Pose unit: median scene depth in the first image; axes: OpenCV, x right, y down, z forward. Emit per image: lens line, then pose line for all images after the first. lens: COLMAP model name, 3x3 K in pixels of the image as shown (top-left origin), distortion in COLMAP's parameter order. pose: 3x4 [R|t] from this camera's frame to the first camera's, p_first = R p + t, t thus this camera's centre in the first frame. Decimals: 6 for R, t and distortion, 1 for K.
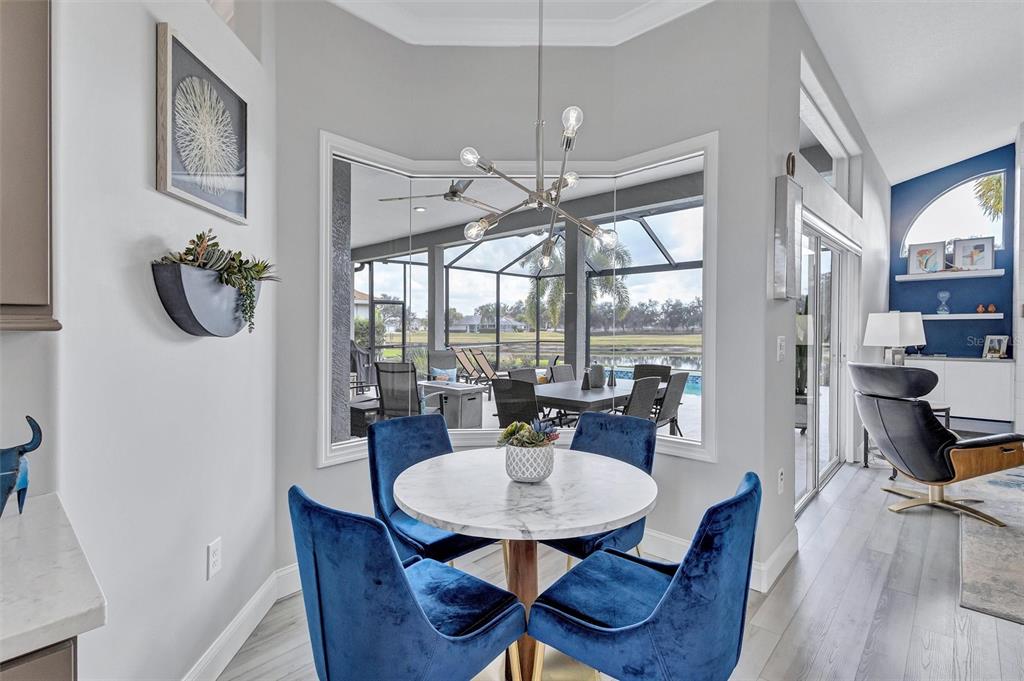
lens RADIAL K [[483.3, 0, 499.6], [0, 483.3, 345.6], [0, 0, 1]] dist [0.001306, 0.000030]
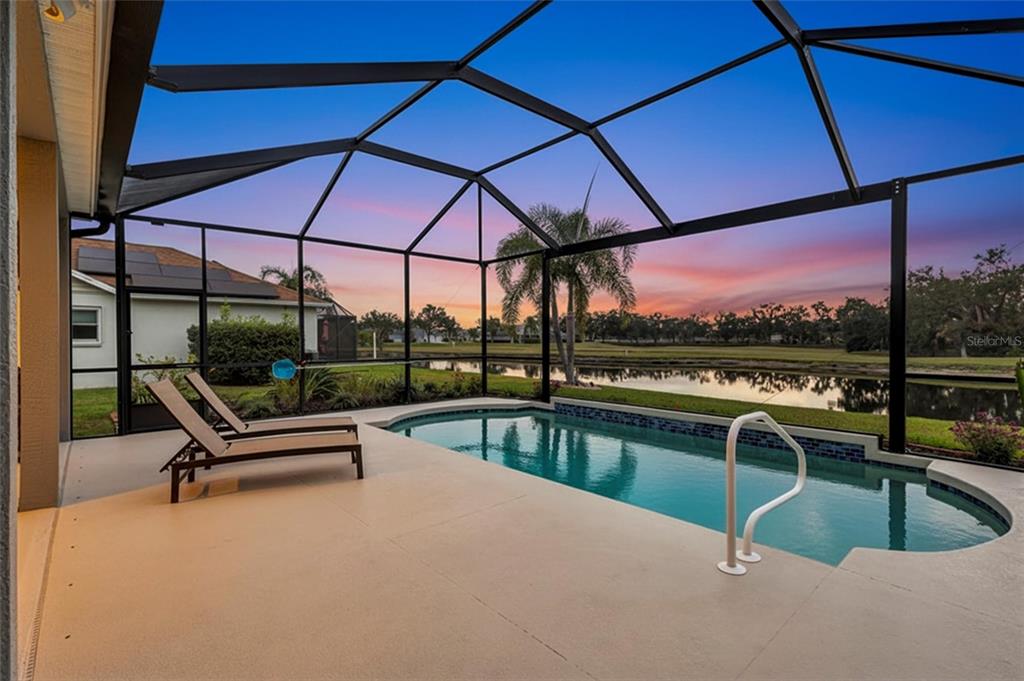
lens RADIAL K [[469.4, 0, 512.0], [0, 469.4, 340.5], [0, 0, 1]] dist [0.005191, -0.000081]
pose [[0.996011, 0.006894, -0.088968, 0.040860], [-0.009728, 0.999458, -0.031456, -0.002613], [0.088703, 0.032196, 0.995538, 0.079296]]
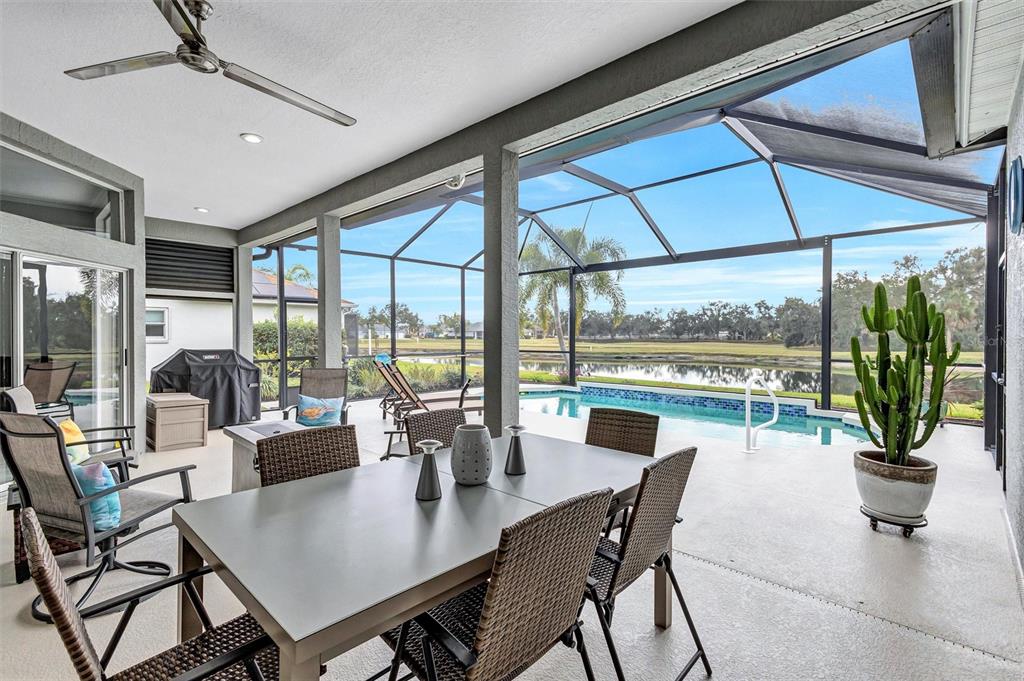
lens RADIAL K [[469.1, 0, 513.6], [0, 469.1, 338.3], [0, 0, 1]] dist [0.007543, 0.000700]
pose [[0.999960, 0.006433, 0.006241, 0.016211], [-0.006252, 0.999572, -0.028573, -0.001743], [-0.006422, 0.028533, 0.999572, 0.041987]]
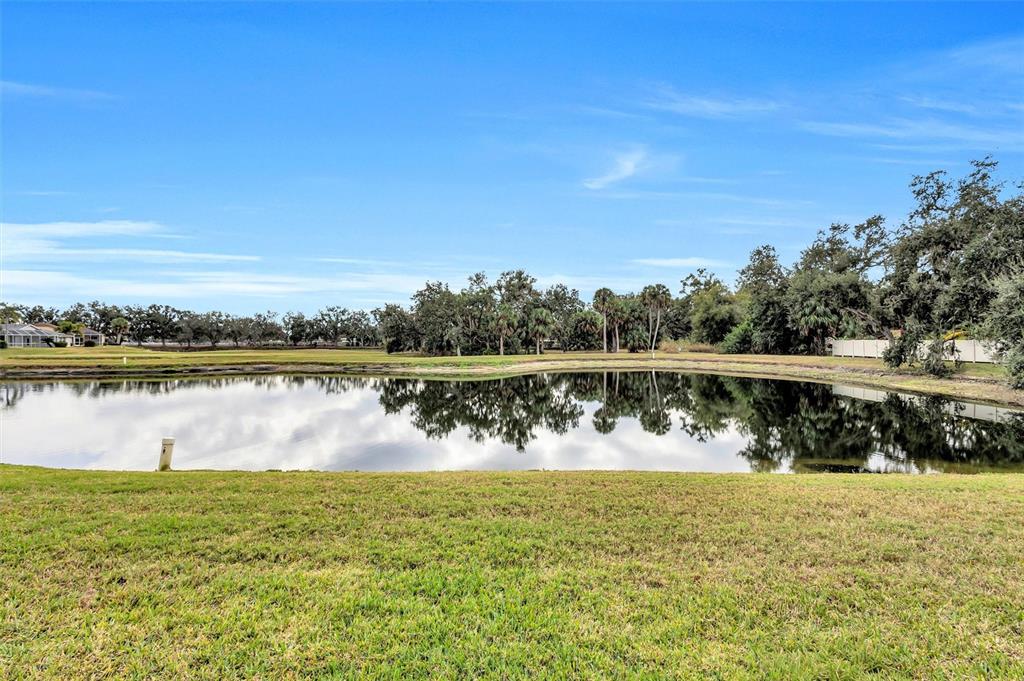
lens RADIAL K [[463.1, 0, 506.6], [0, 463.1, 341.9], [0, 0, 1]] dist [0.006054, -0.000122]
pose [[0.744467, 0.005328, 0.667638, 0.147720], [0.019699, 0.999358, -0.029940, -0.004833], [-0.667369, 0.035441, 0.743884, 0.137601]]
